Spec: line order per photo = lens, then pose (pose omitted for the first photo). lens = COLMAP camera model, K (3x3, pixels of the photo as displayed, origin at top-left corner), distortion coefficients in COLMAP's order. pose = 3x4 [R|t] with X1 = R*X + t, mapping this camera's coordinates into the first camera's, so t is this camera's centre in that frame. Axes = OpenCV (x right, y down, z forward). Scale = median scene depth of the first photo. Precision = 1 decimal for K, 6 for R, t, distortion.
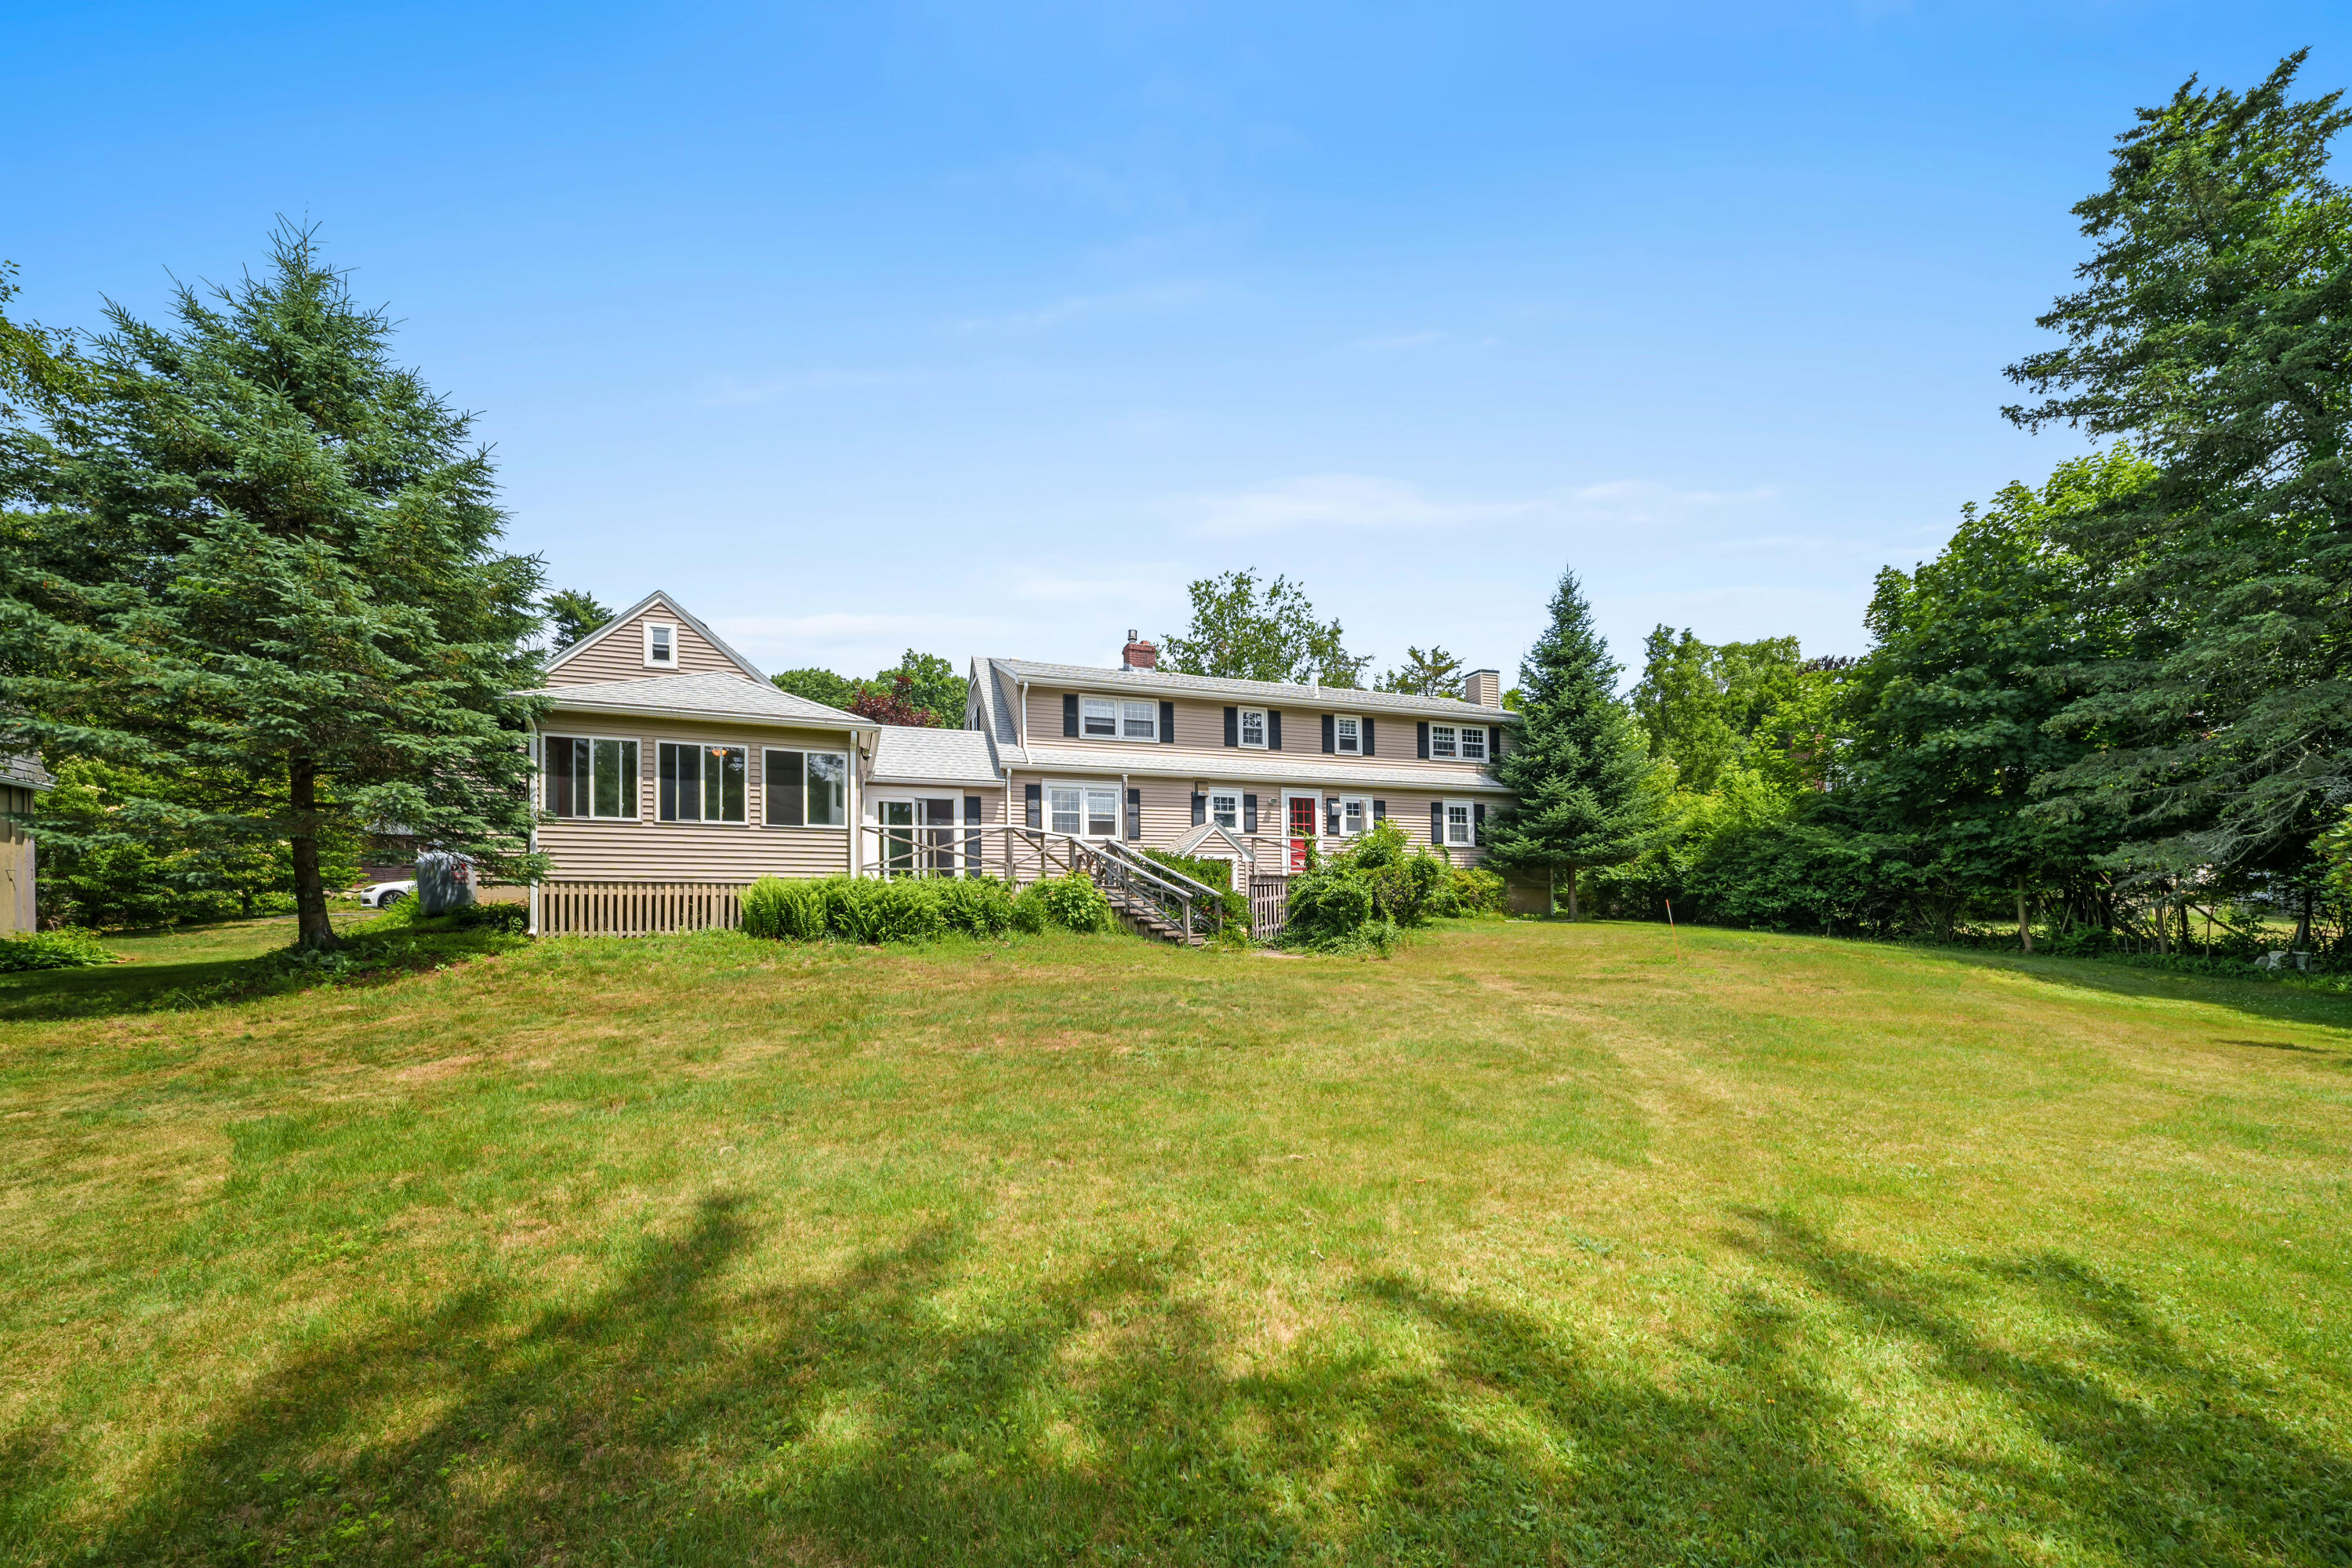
lens RADIAL K [[865.8, 0, 1200.7], [0, 865.8, 801.5], [0, 0, 1]] dist [-0.000322, -0.000409]
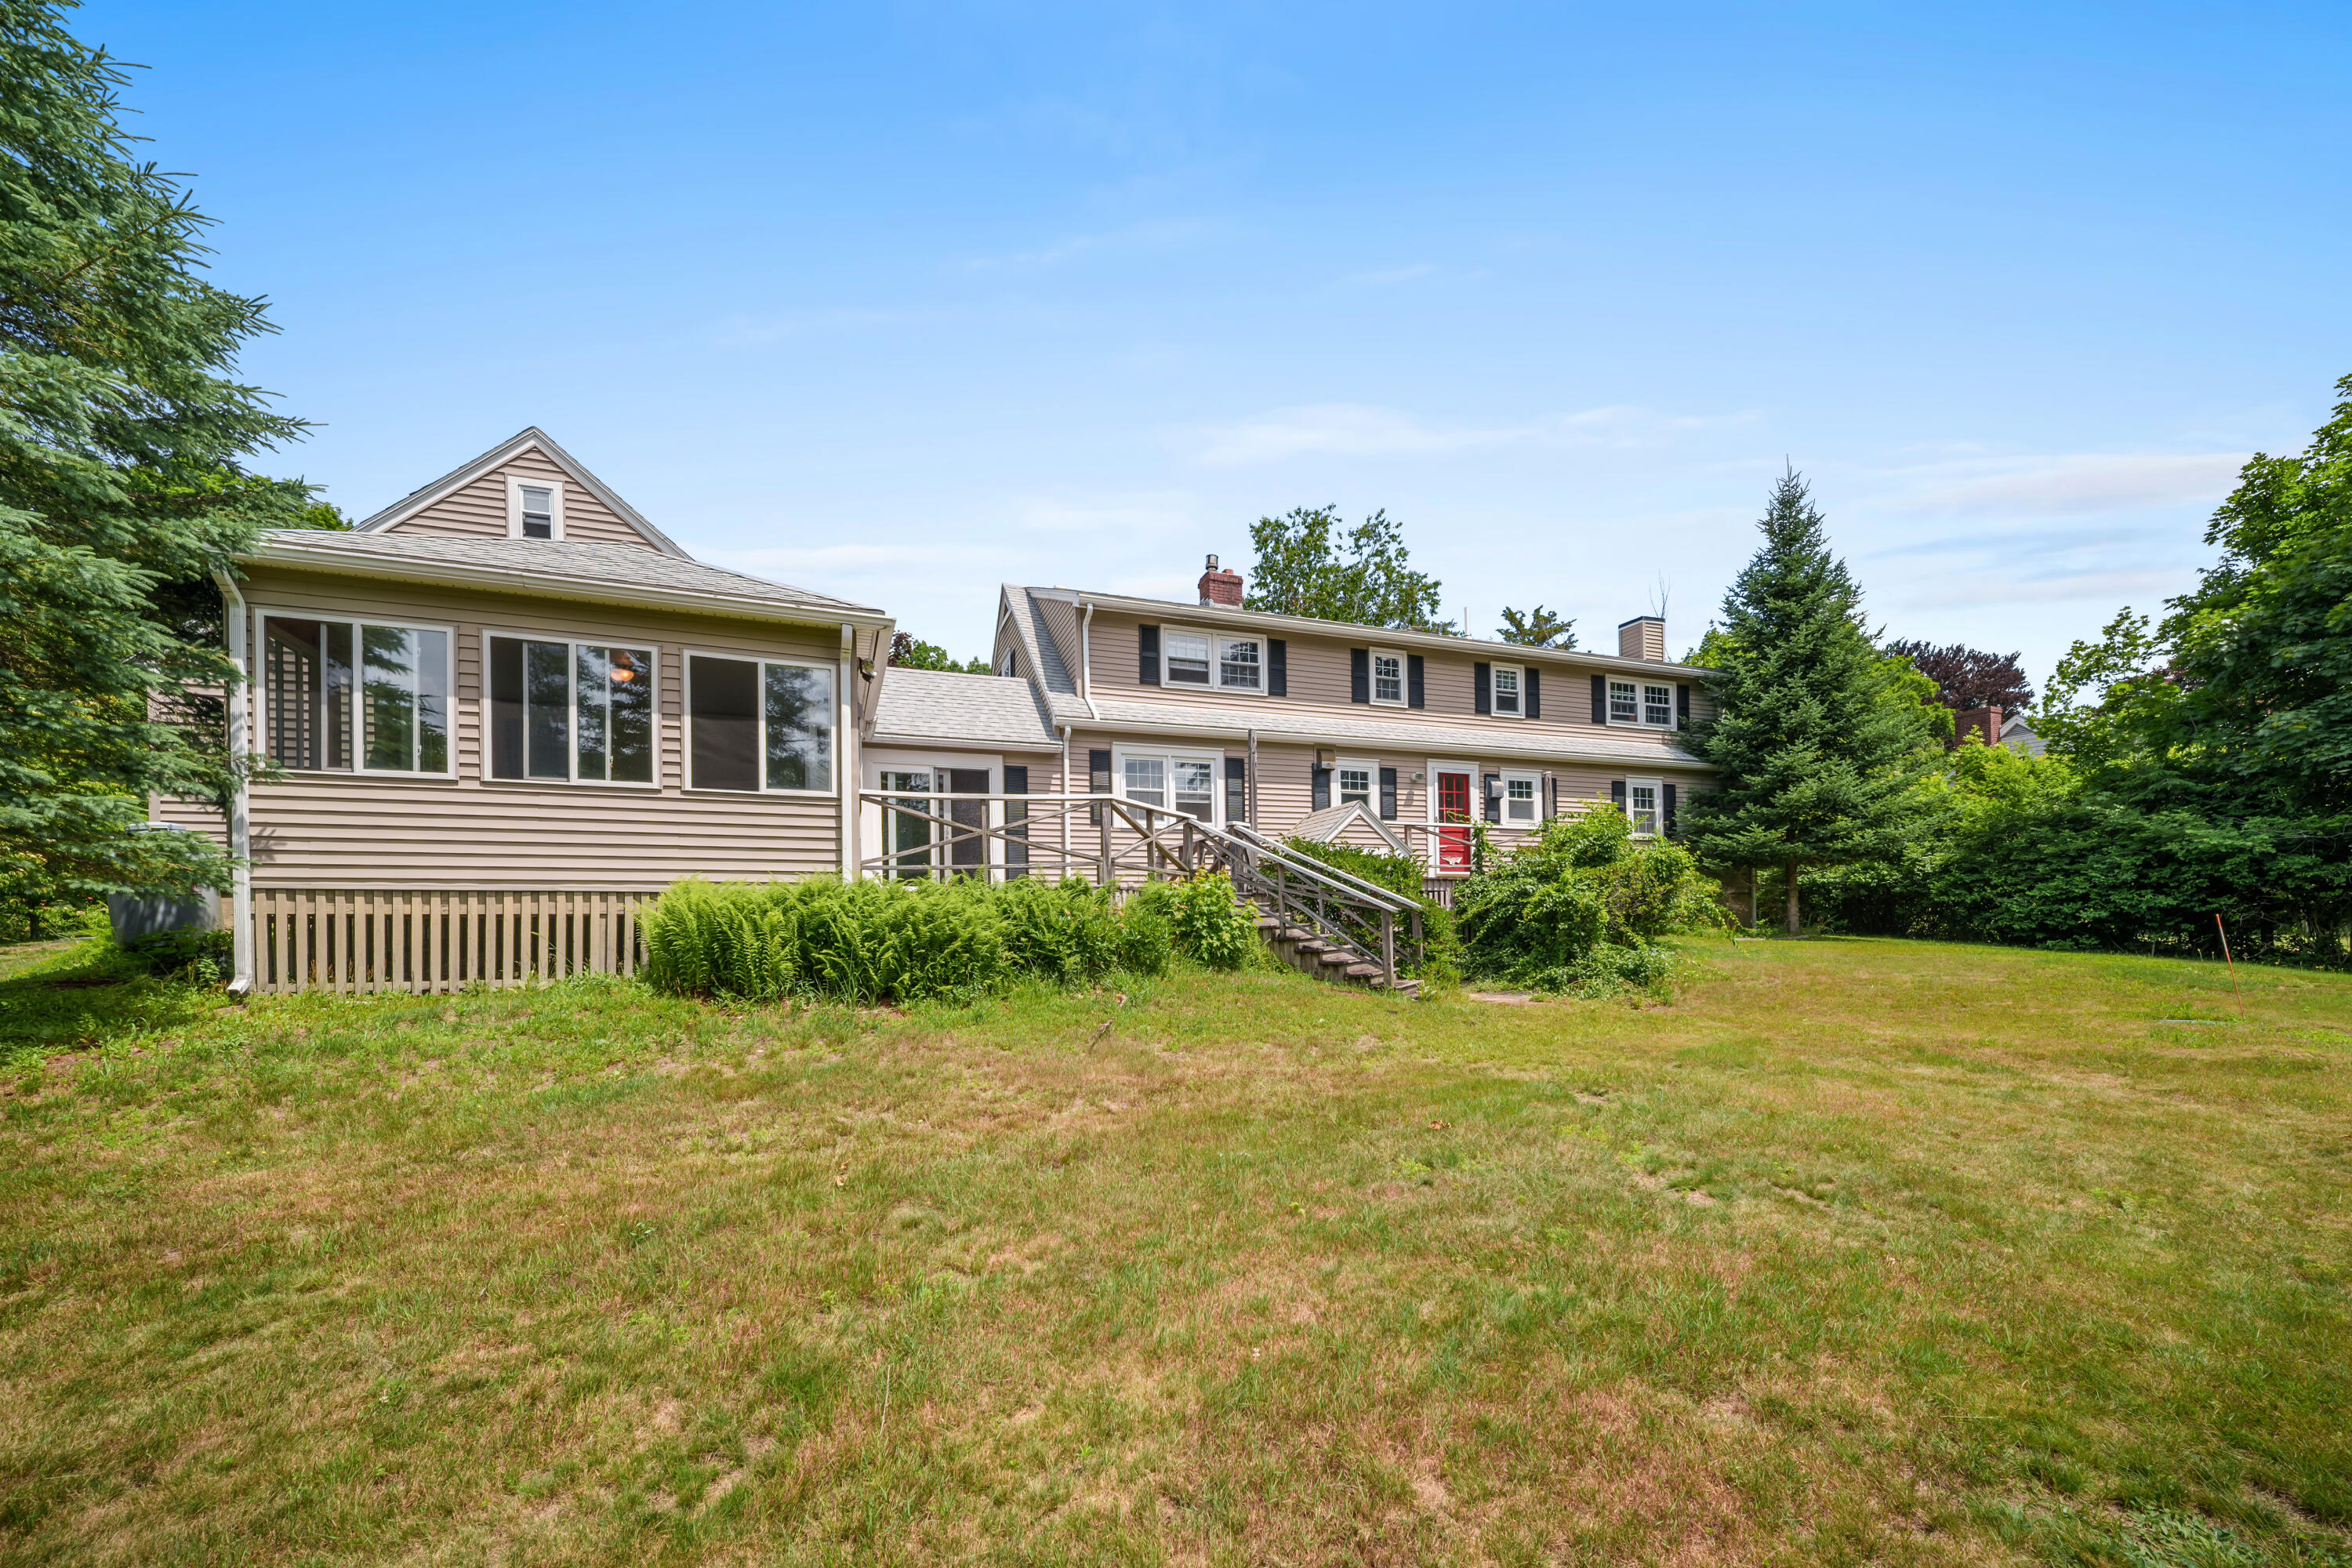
lens RADIAL K [[801.2, 0, 1171.3], [0, 801.2, 820.1], [0, 0, 1]] dist [0.006533, -0.005603]
pose [[0.999928, -0.002240, 0.011762, -0.141831], [0.002140, 0.999962, 0.008457, 0.031678], [-0.011780, -0.008431, 0.999895, 0.342893]]
